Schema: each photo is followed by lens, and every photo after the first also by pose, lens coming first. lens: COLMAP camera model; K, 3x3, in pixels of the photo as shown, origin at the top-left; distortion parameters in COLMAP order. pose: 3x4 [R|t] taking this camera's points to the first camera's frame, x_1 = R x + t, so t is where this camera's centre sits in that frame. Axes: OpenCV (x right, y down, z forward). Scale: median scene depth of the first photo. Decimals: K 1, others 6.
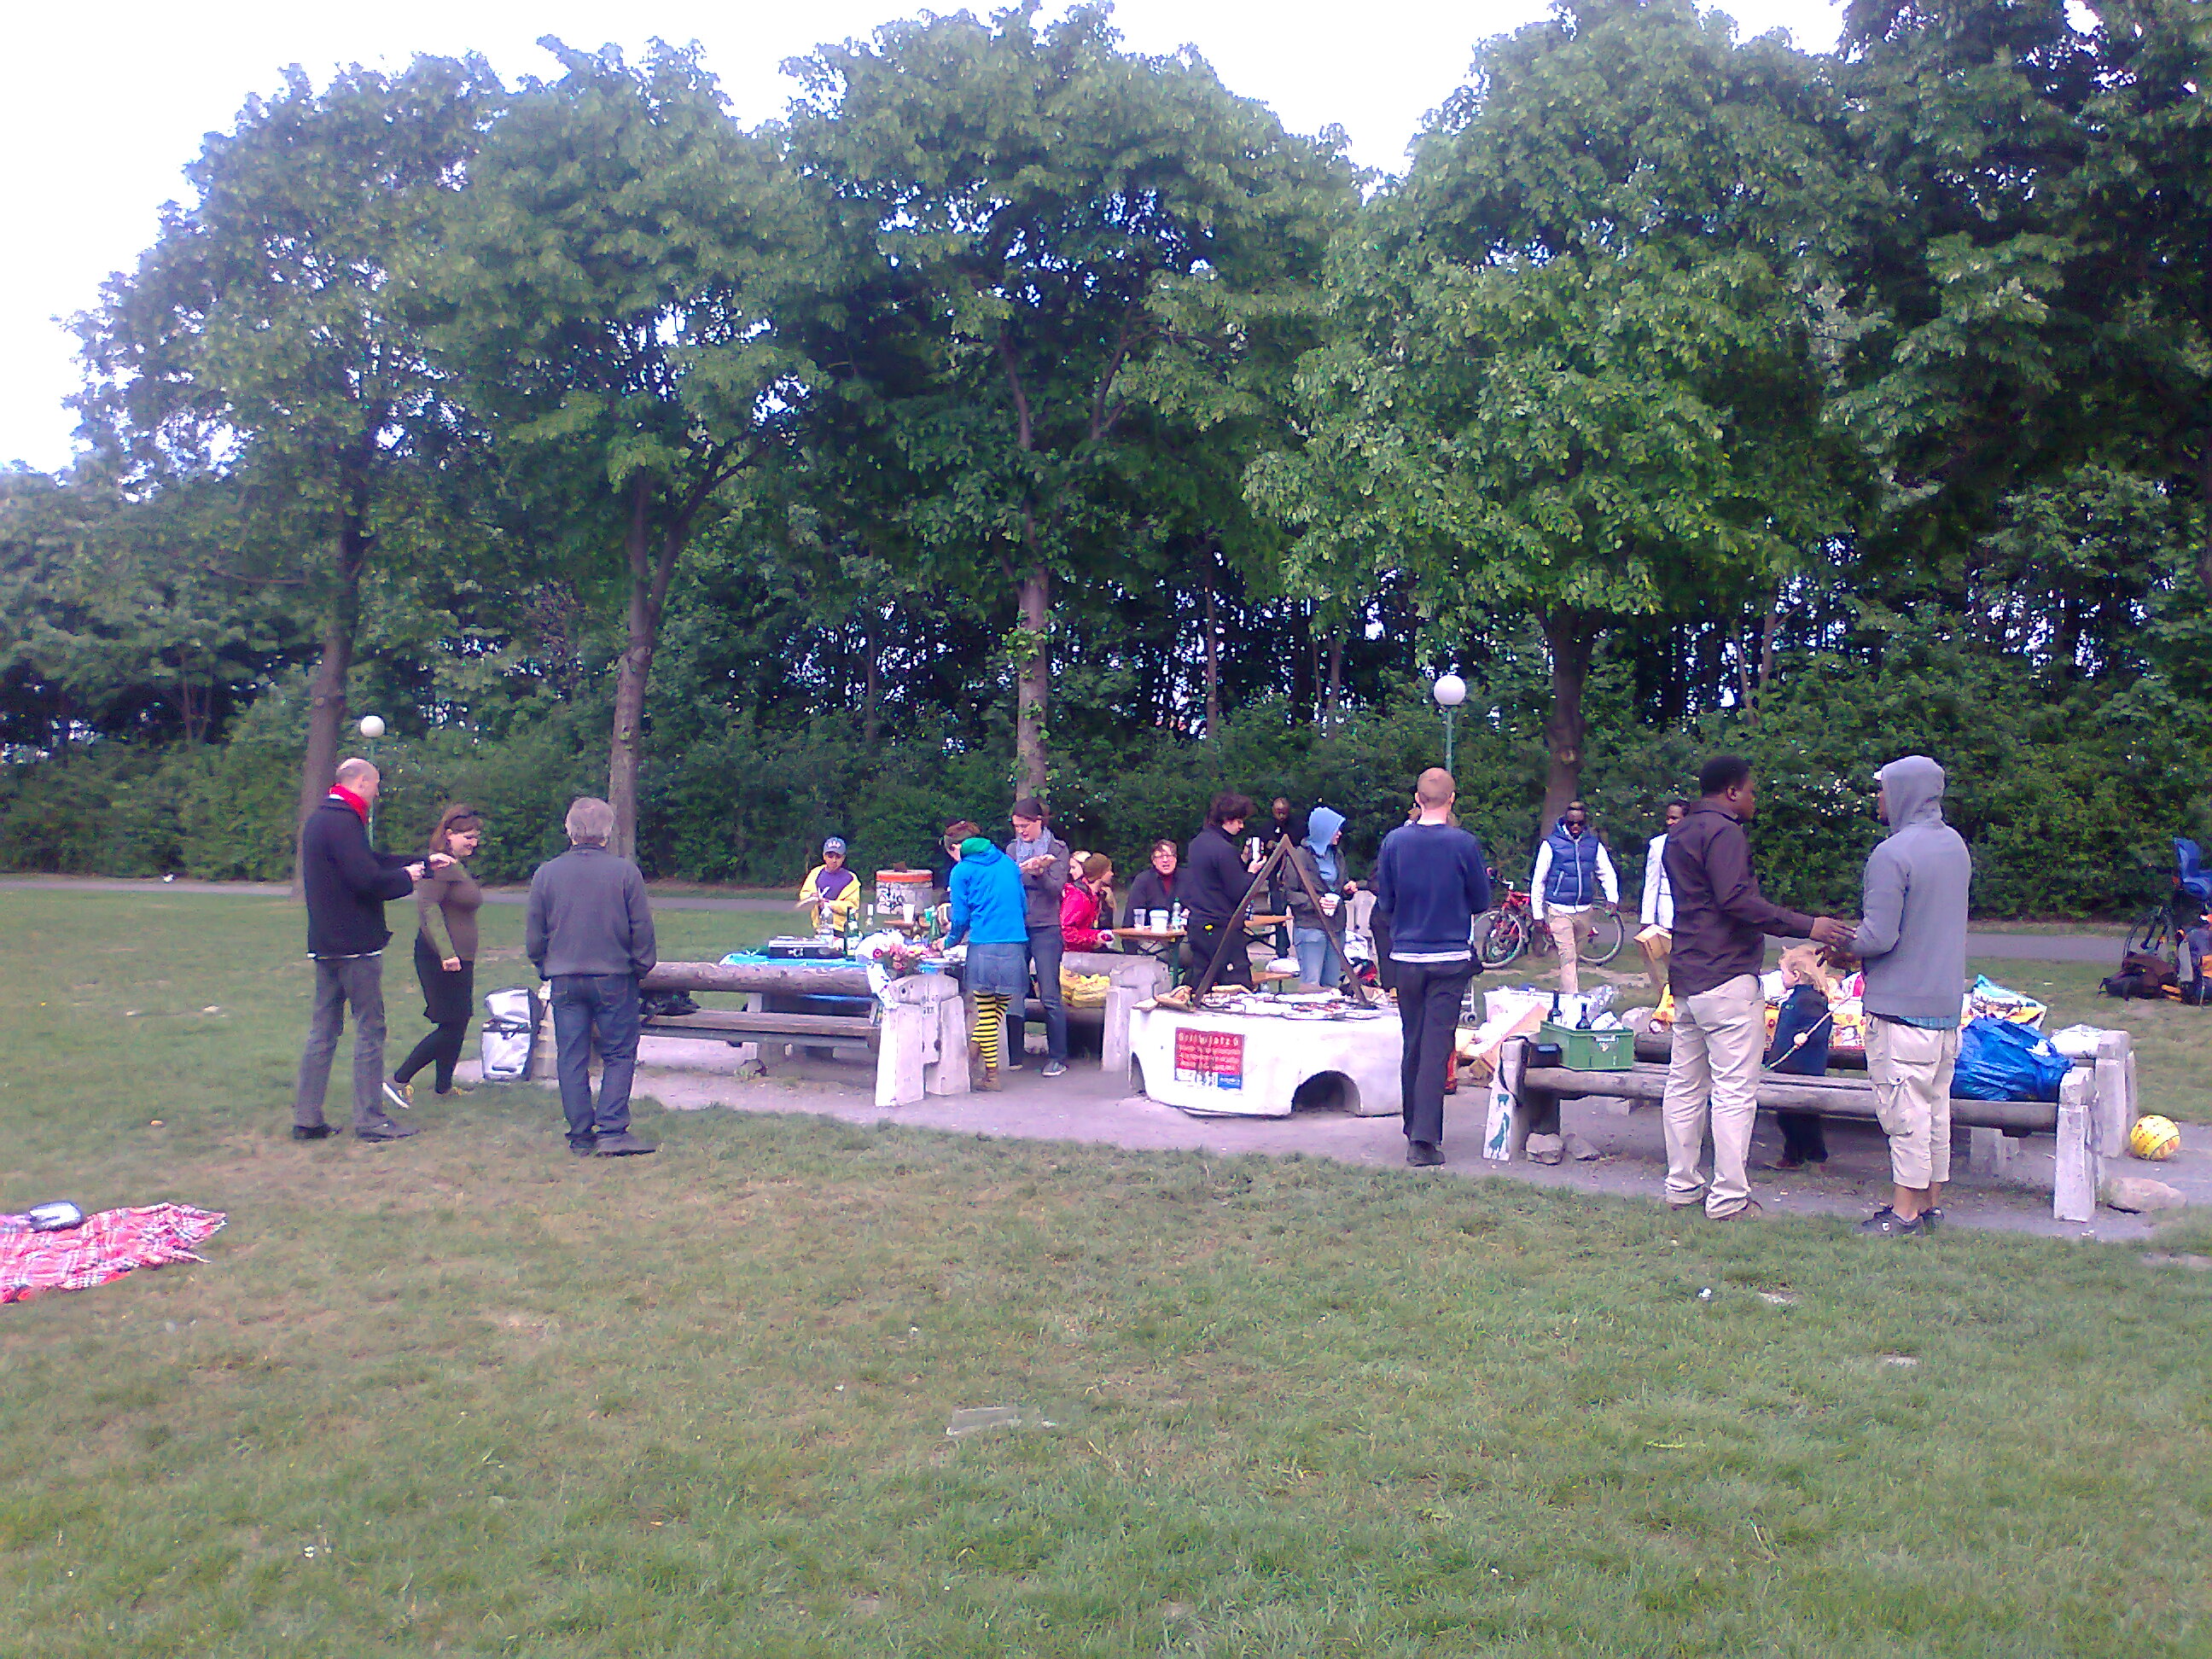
lens RADIAL K [[1692.0, 0, 1103.1], [0, 1692.0, 839.4], [0, 0, 1]] dist [-0.033575, 0.002259]
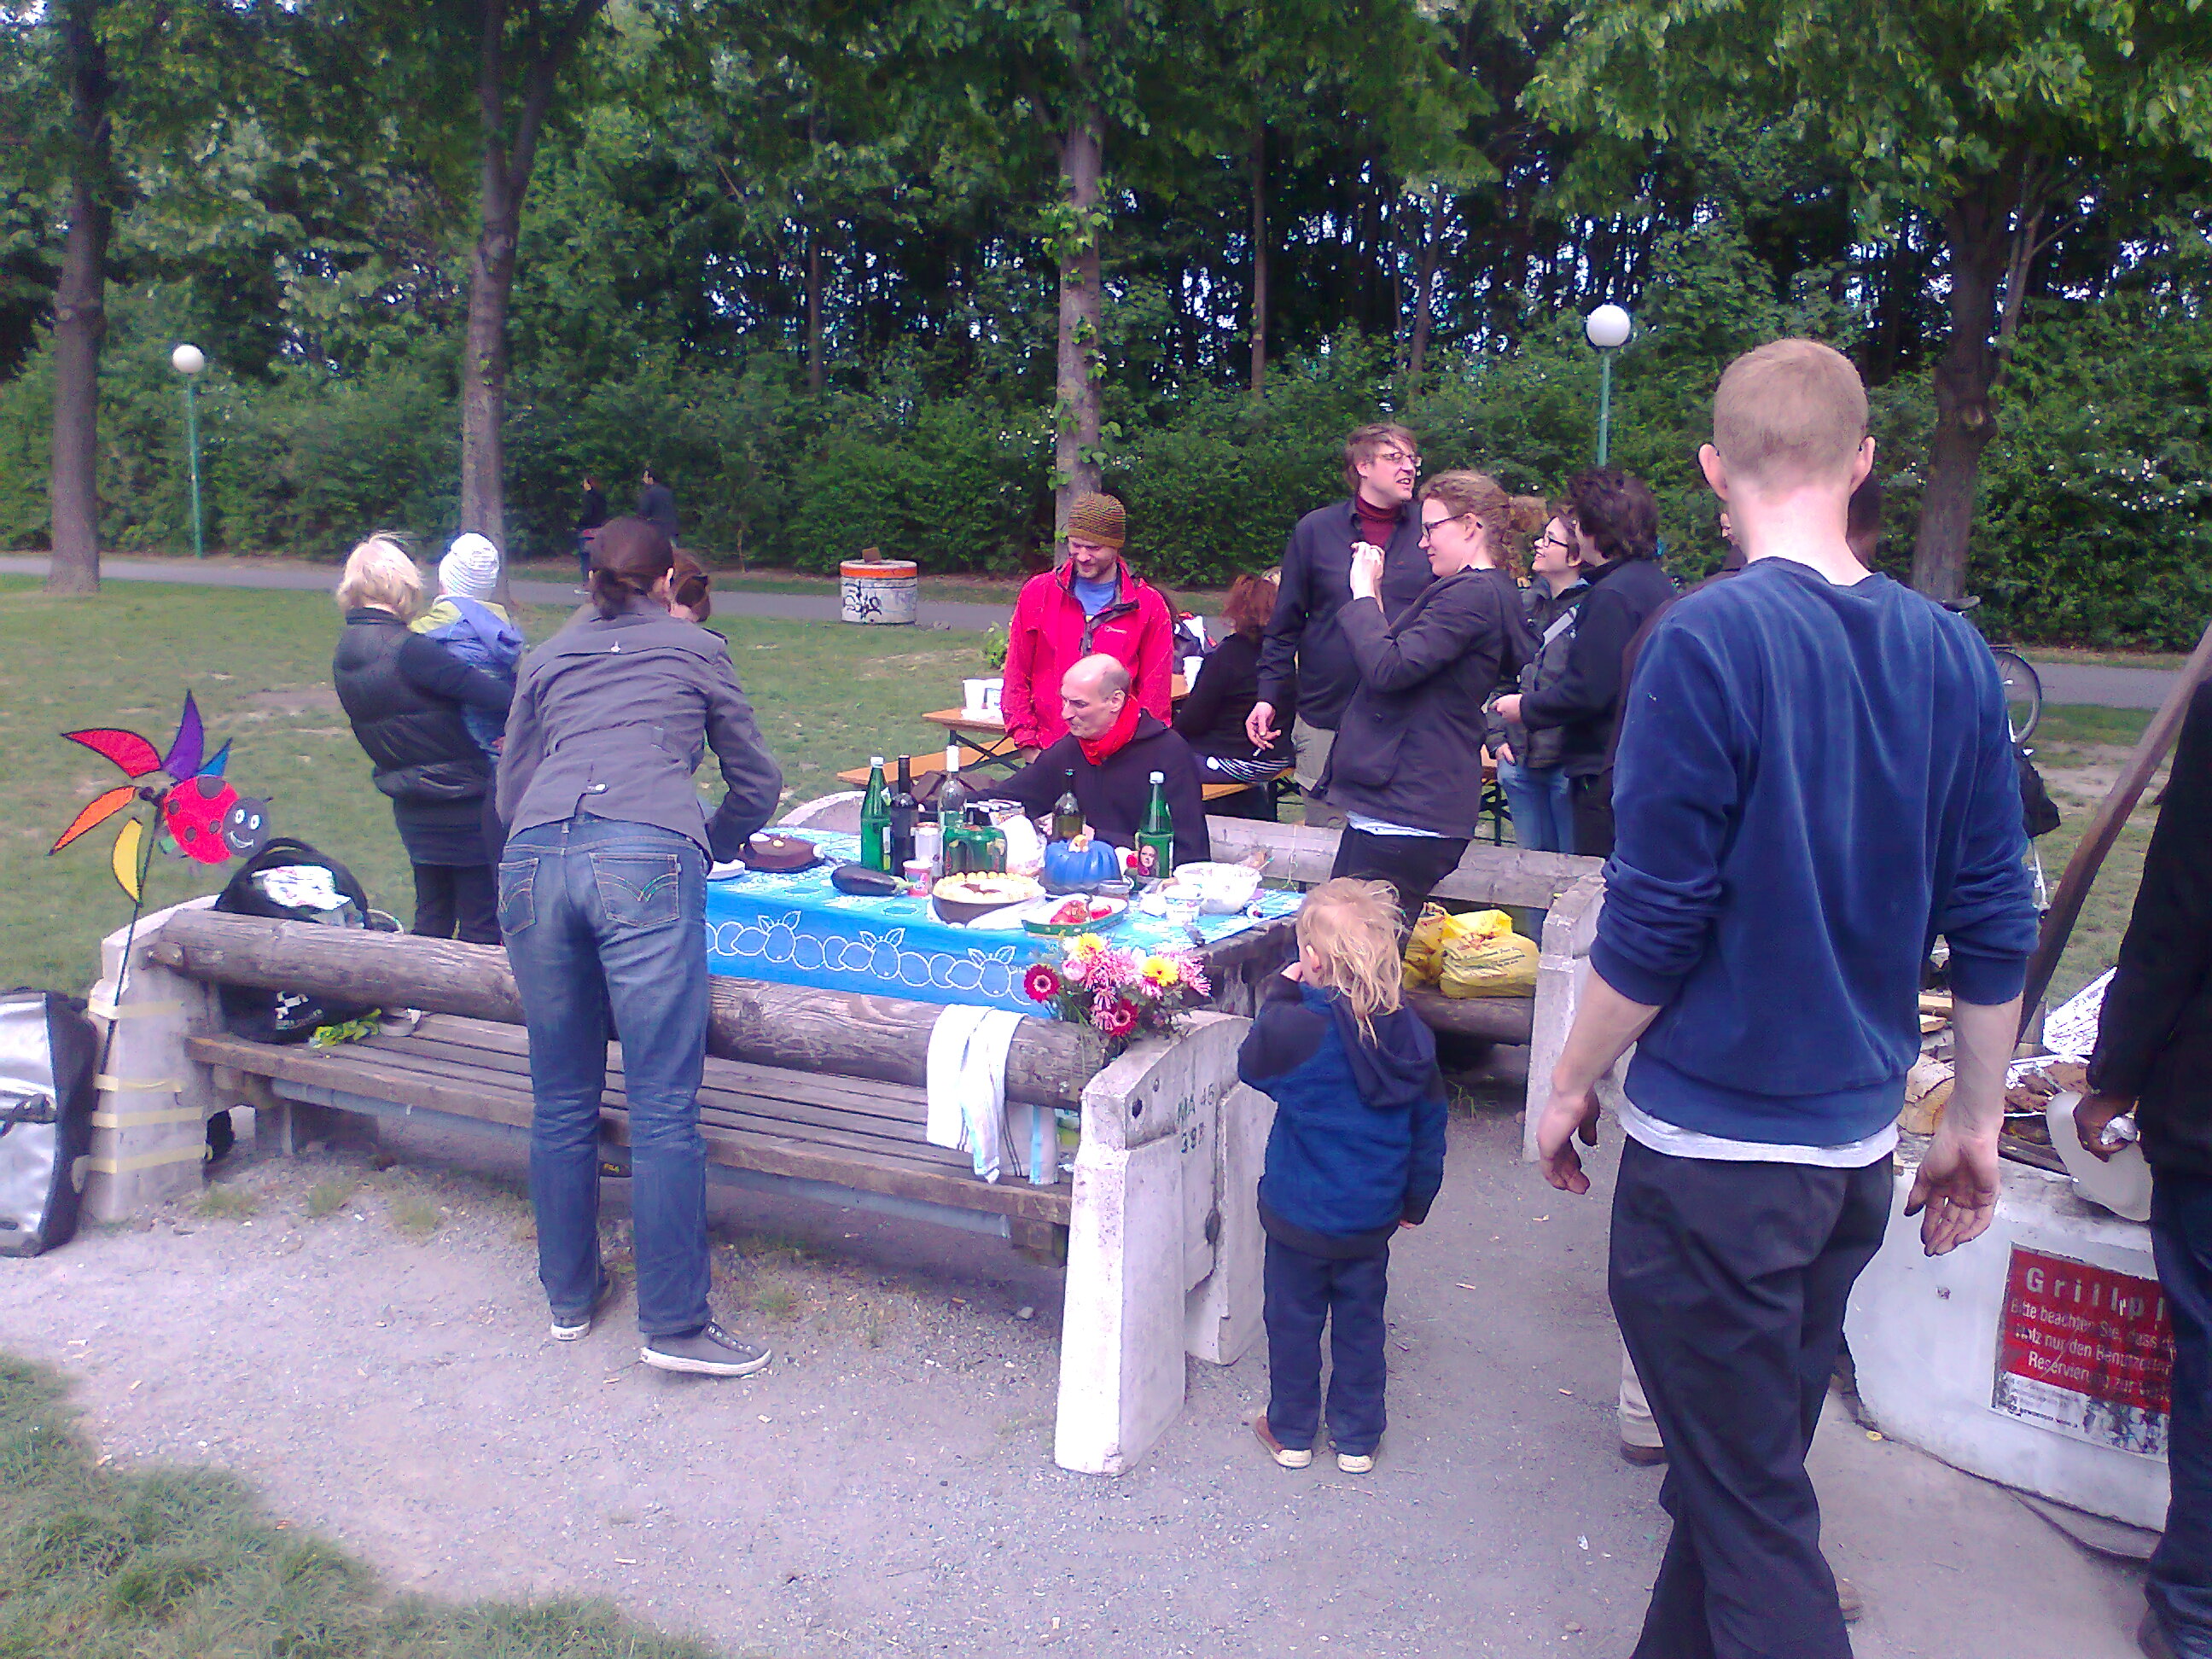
lens RADIAL K [[1692.0, 0, 1103.1], [0, 1692.0, 839.4], [0, 0, 1]] dist [-0.033575, 0.002259]
pose [[0.999073, 0.007855, 0.042324, -0.049489], [-0.015976, 0.980653, 0.195103, -0.007731], [-0.039973, -0.195599, 0.979869, 0.249834]]
